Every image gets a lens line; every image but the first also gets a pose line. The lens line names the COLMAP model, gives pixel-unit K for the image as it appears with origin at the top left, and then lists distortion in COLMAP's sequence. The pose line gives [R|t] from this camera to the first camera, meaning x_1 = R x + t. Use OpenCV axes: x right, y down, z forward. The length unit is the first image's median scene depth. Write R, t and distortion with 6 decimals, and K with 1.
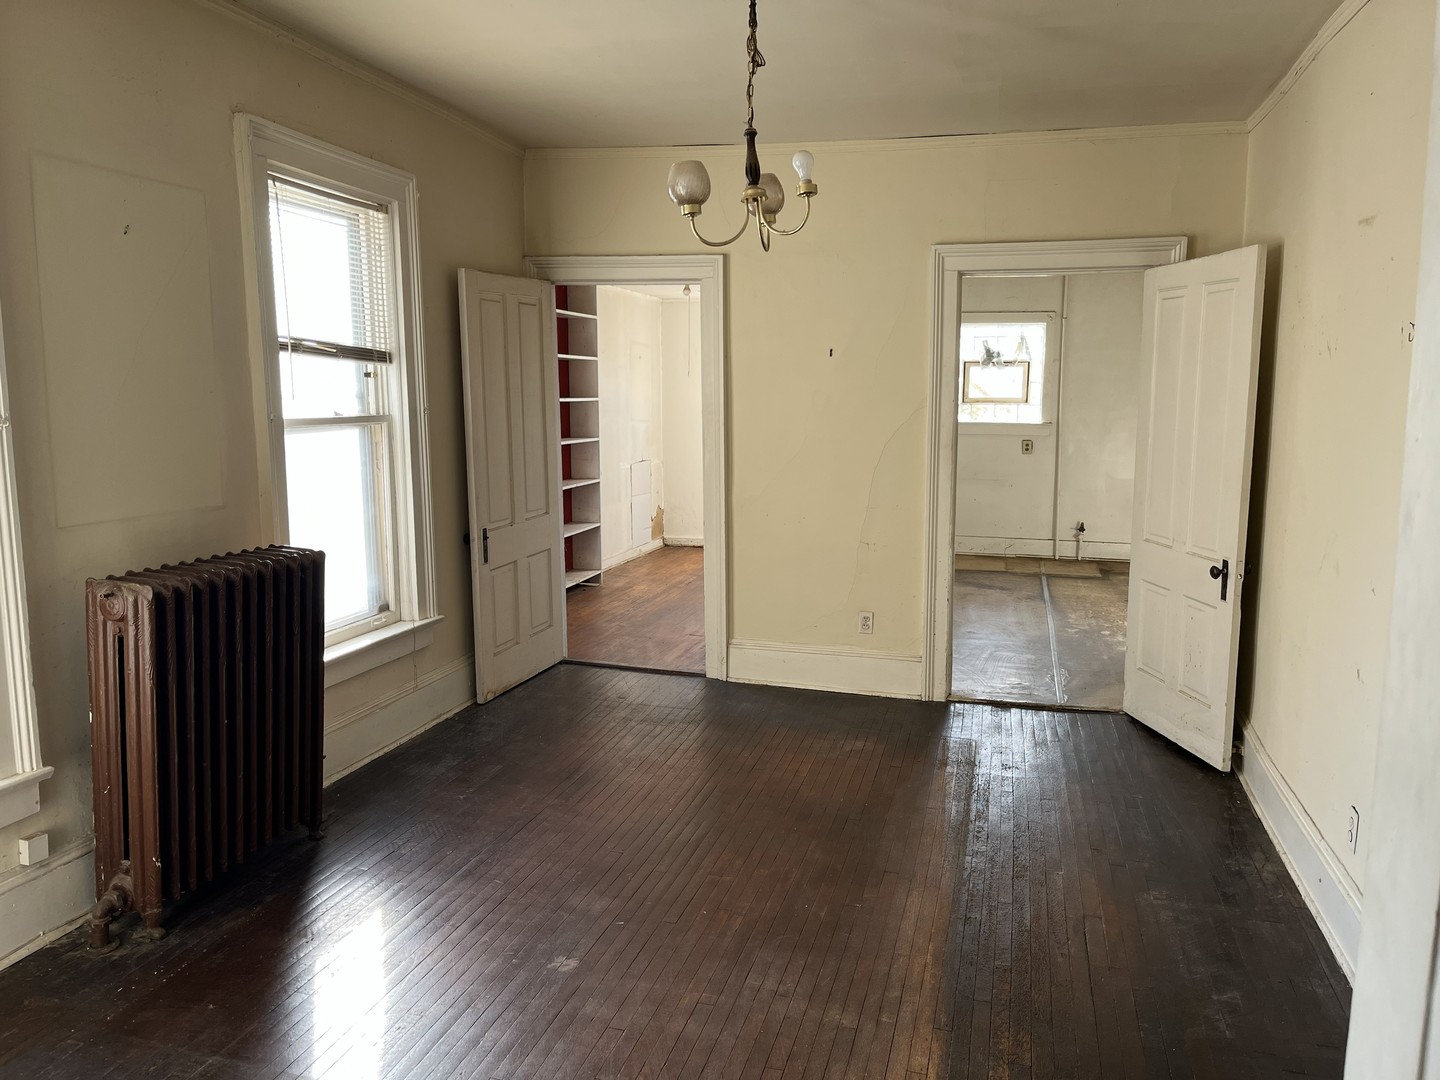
lens RADIAL K [[1090.9, 0, 728.7], [0, 1090.9, 524.8], [0, 0, 1]] dist [0.049698, -0.003595]
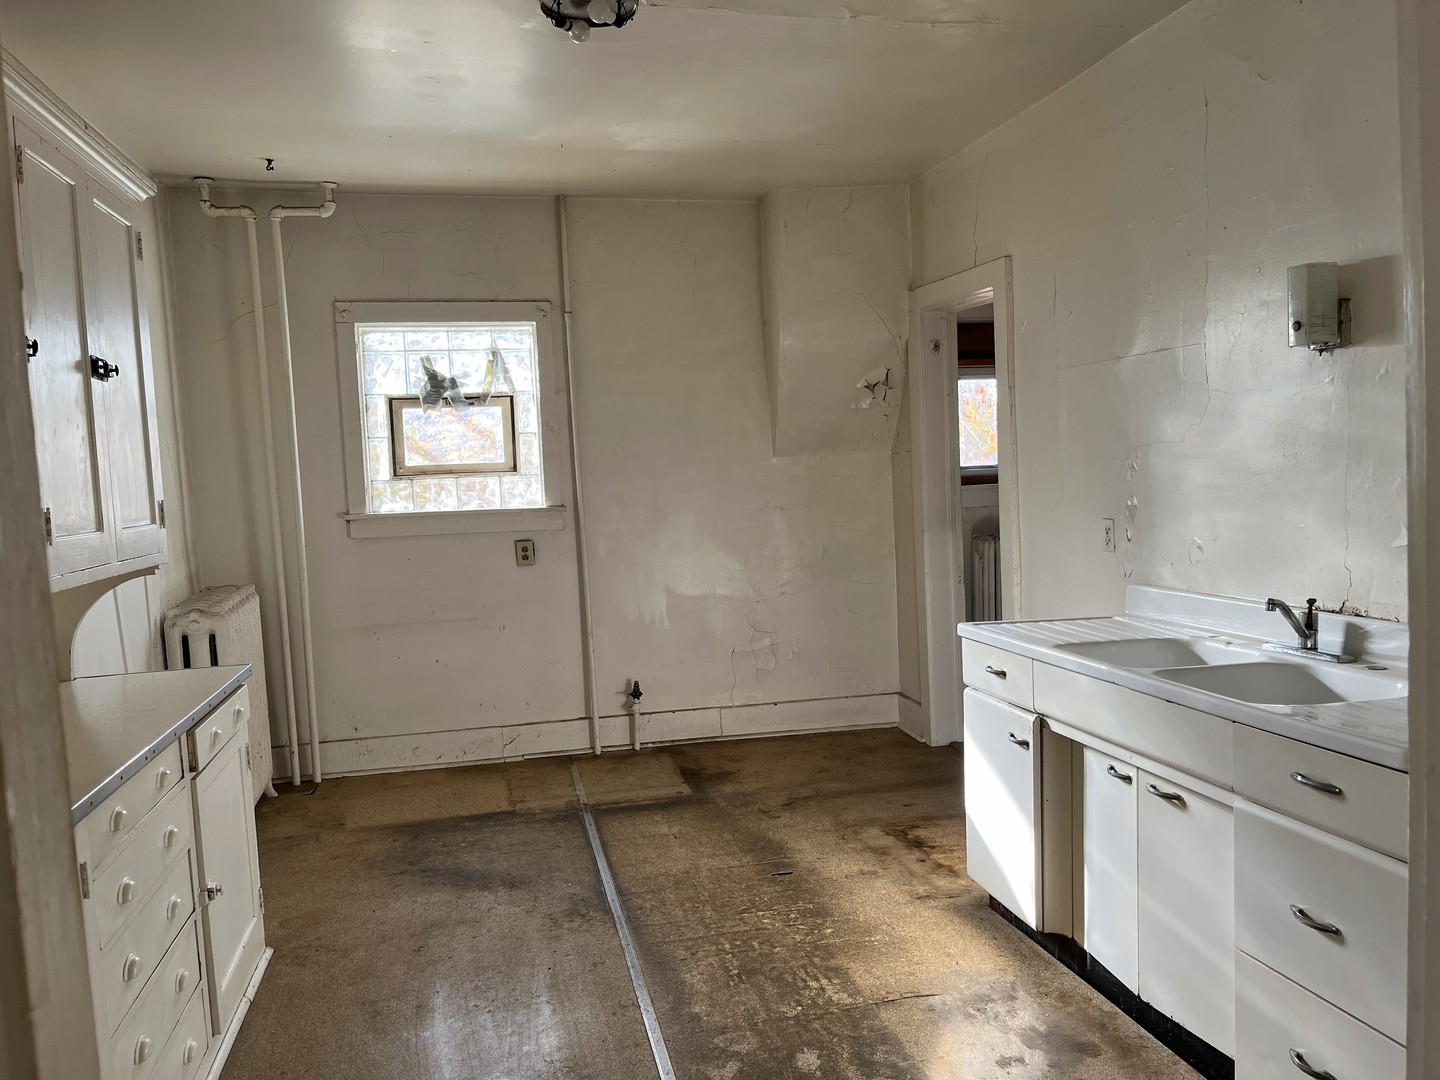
lens RADIAL K [[1090.9, 0, 720.0], [0, 1090.9, 536.5], [0, 0, 1]] dist [0.049698, -0.003595]
pose [[0.891618, -0.077631, 0.446084, 0.120141], [0.109151, 0.992990, -0.045361, -0.044537], [-0.439435, 0.089136, 0.893841, 0.480892]]
